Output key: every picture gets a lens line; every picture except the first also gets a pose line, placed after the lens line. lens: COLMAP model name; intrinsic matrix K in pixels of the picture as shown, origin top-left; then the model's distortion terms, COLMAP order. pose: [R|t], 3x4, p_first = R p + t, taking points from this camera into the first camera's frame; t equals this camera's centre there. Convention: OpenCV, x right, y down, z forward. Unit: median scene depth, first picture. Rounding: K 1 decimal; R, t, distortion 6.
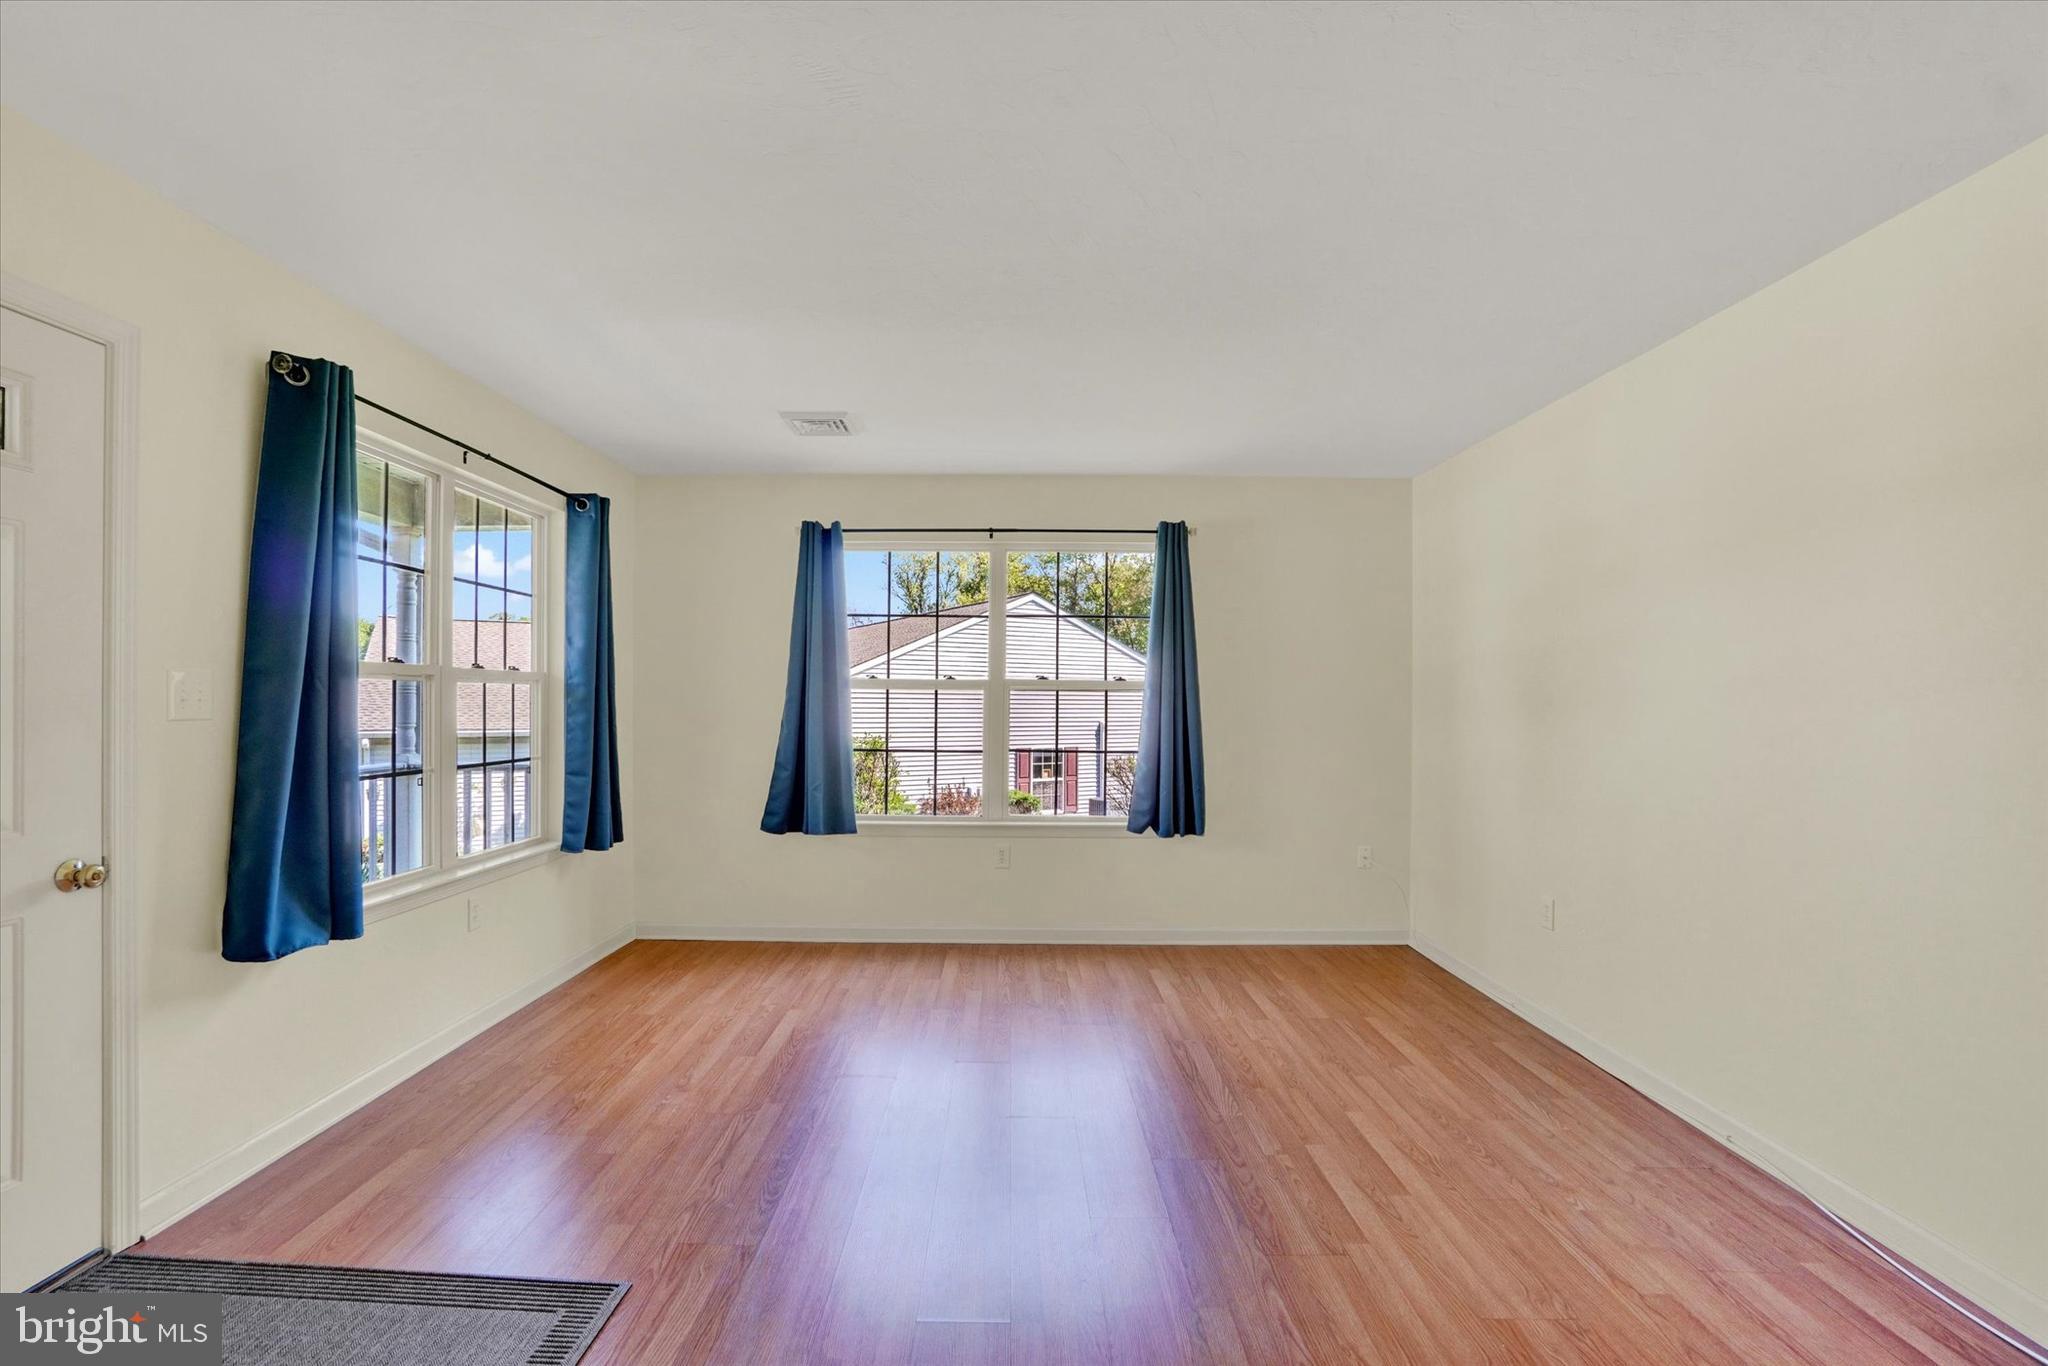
lens RADIAL K [[901.0, 0, 1038.6], [0, 901.0, 693.3], [0, 0, 1]] dist [0.011711, 0.000928]
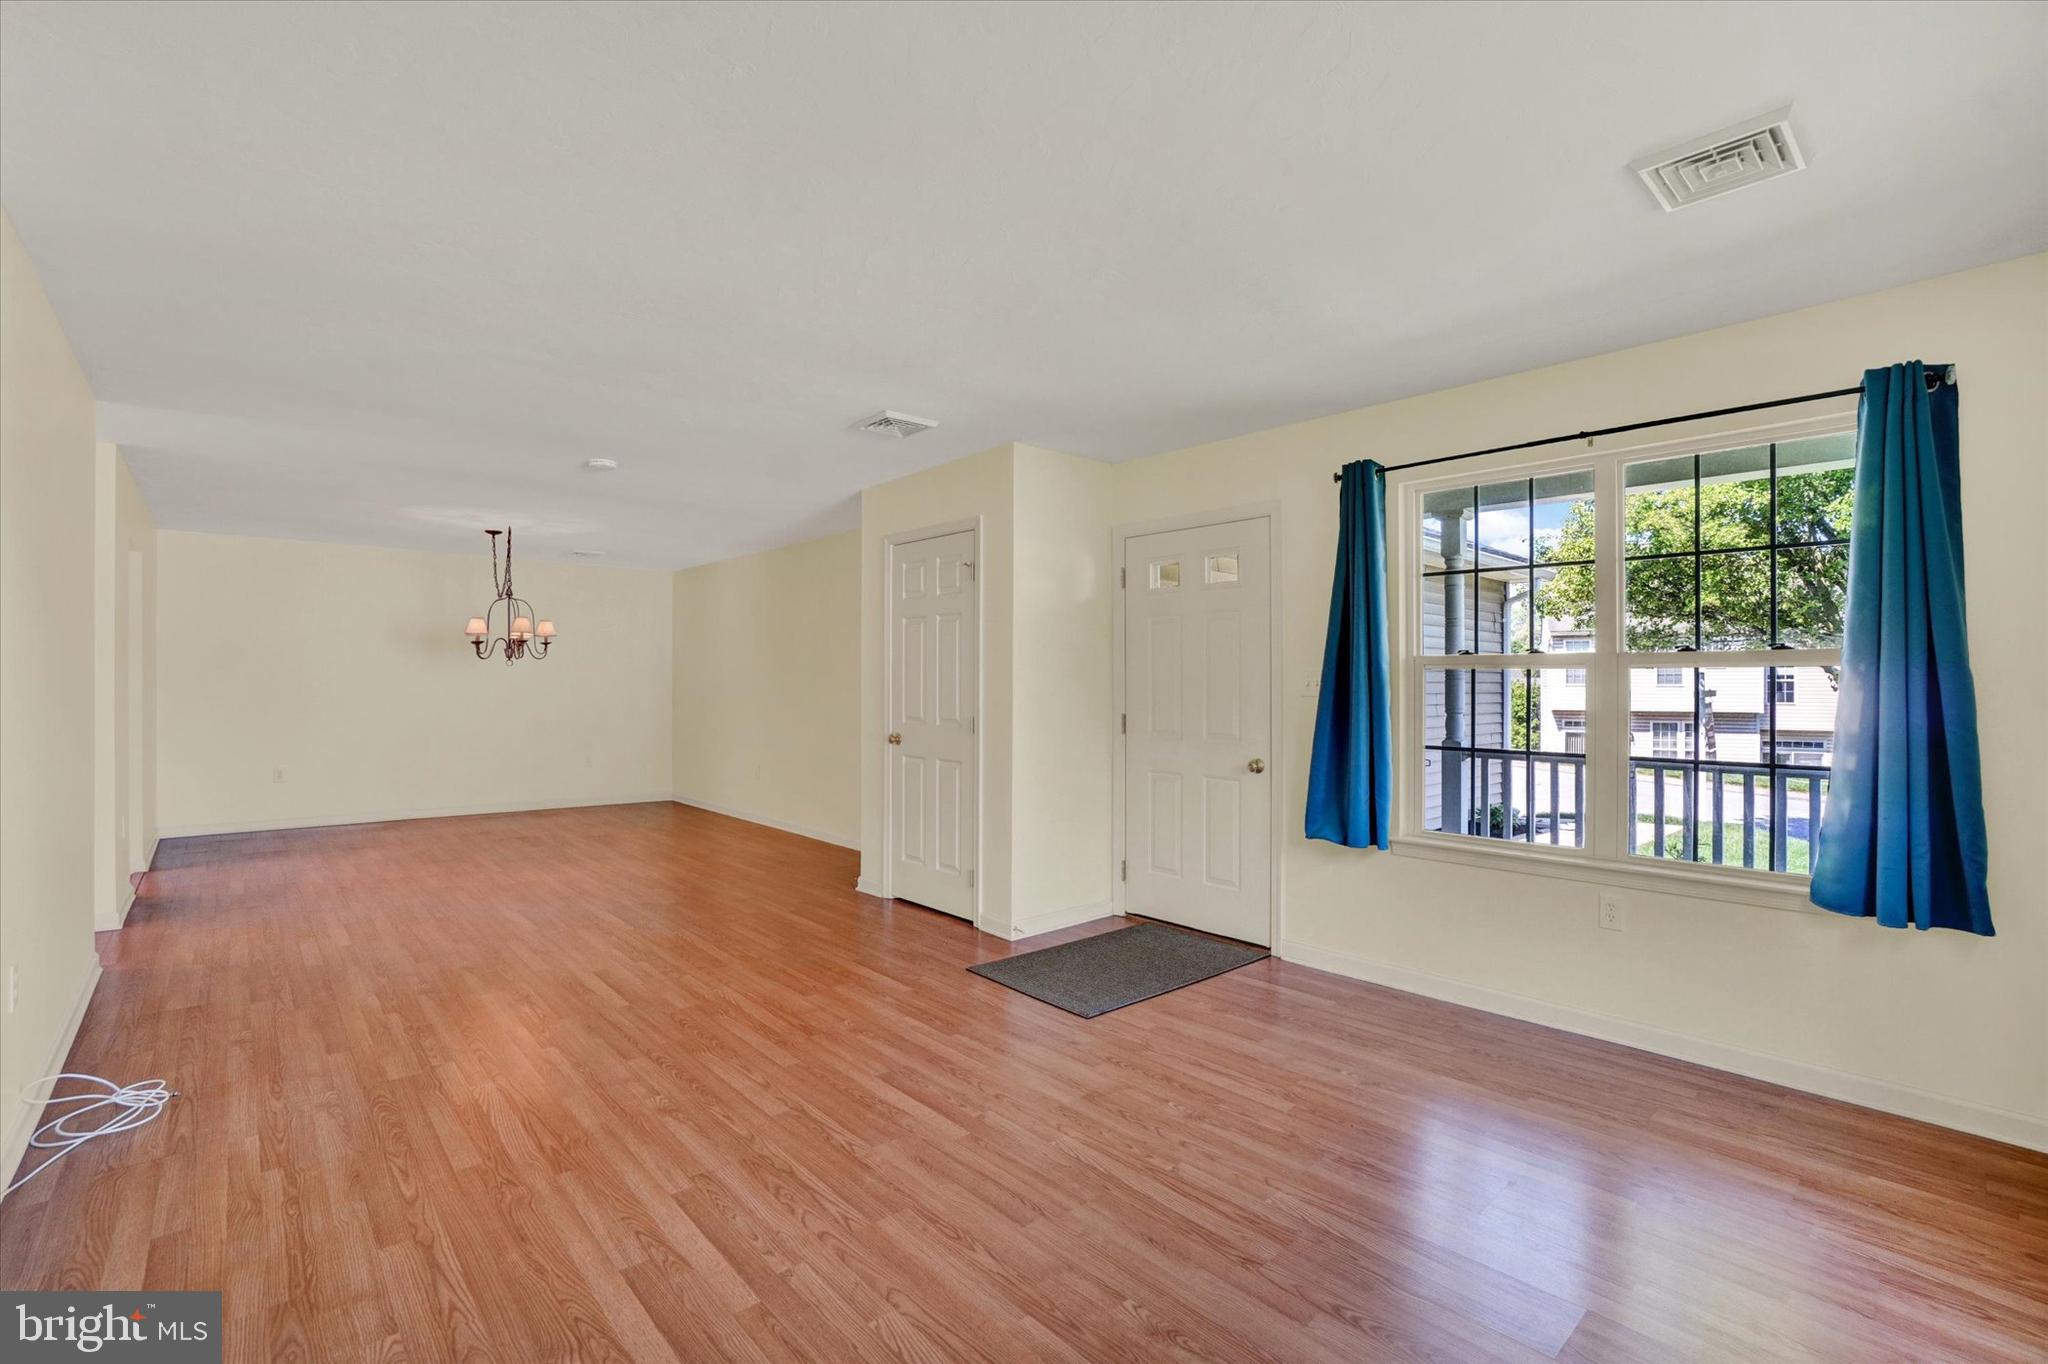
lens RADIAL K [[901.0, 0, 1016.4], [0, 901.0, 693.0], [0, 0, 1]] dist [0.011711, 0.000928]
pose [[-0.752823, -0.008647, -0.658166, 0.398707], [0.000377, 0.999908, -0.013568, 0.017832], [0.658223, -0.010462, -0.752750, 1.082186]]
